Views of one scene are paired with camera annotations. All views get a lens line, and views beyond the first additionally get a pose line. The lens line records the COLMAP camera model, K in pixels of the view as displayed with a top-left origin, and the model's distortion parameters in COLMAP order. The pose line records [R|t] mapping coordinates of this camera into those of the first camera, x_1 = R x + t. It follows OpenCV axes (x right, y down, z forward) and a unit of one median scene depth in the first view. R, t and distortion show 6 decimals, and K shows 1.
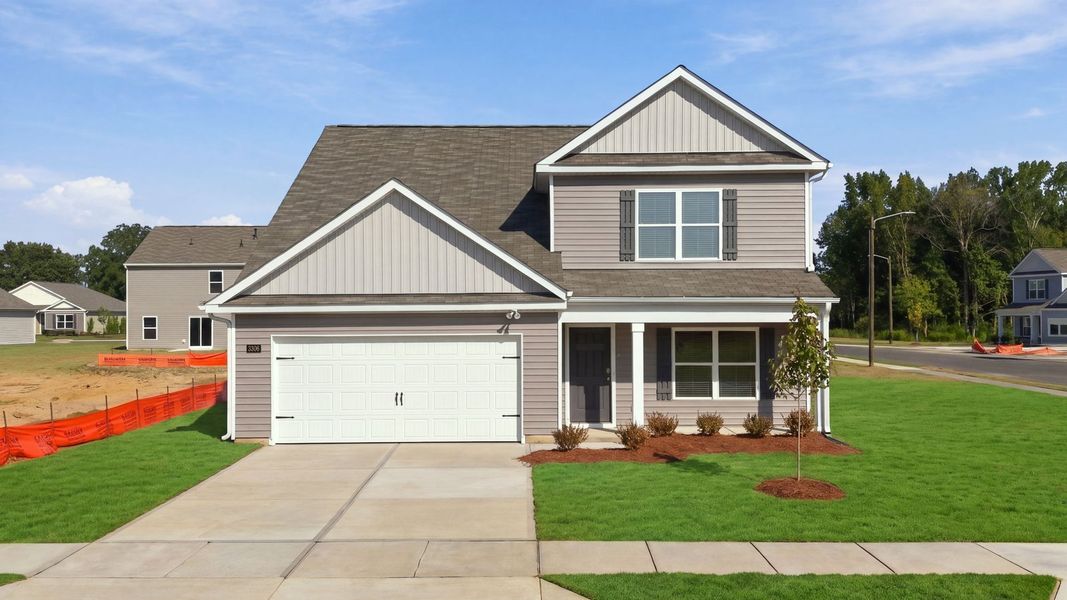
lens RADIAL K [[1037.9, 0, 533.0], [0, 1037.9, 299.5], [0, 0, 1]] dist [0.104348, 0.000000]
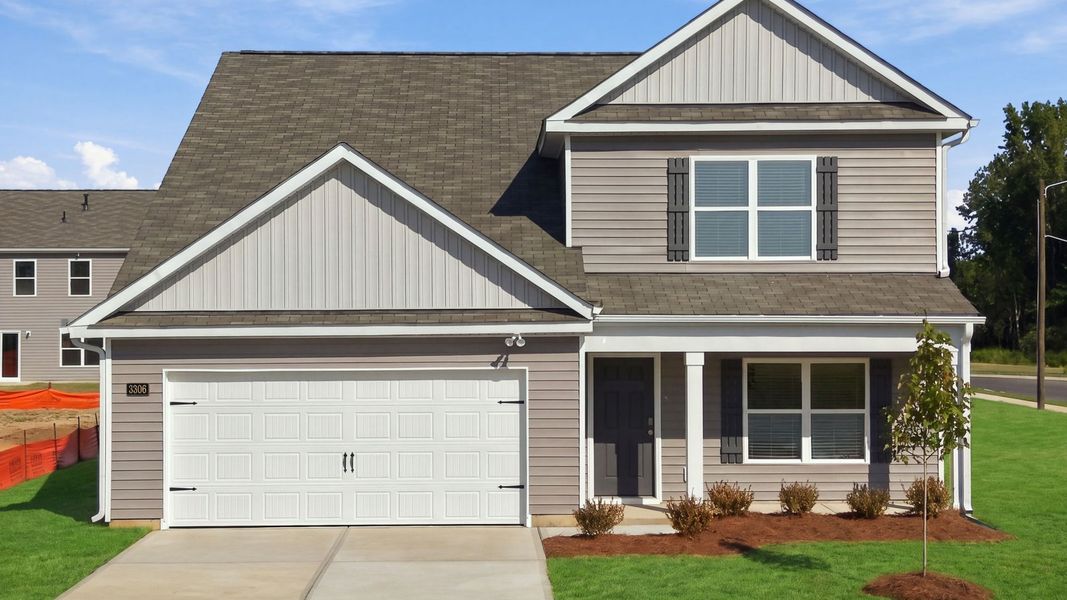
lens RADIAL K [[1655.5, 0, 533.1], [0, 1655.5, 294.5], [0, 0, 1]] dist [0.122800, 0.000000]
pose [[0.999900, 0.001269, 0.014106, -0.021144], [-0.001229, 0.999995, -0.002902, -0.011978], [-0.014110, 0.002884, 0.999896, -0.096343]]
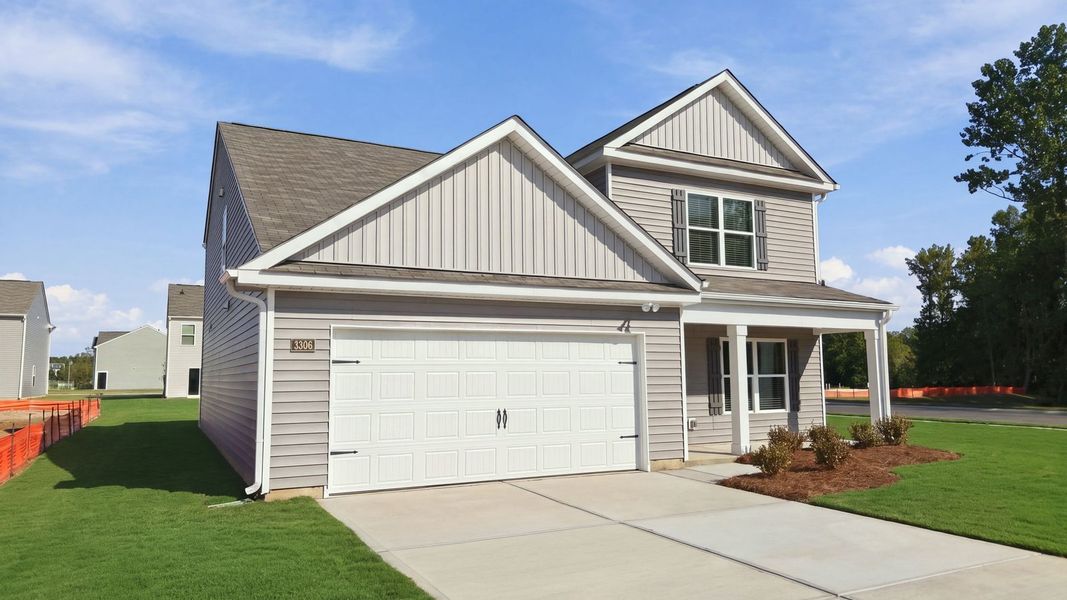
lens RADIAL K [[714.4, 0, 536.0], [0, 714.4, 301.5], [0, 0, 1]] dist [0.044049, -0.002628]
pose [[0.886003, 0.044981, 0.461493, -0.325648], [-0.002059, 0.995655, -0.093093, 0.057423], [-0.463676, 0.081530, 0.882246, 0.516443]]
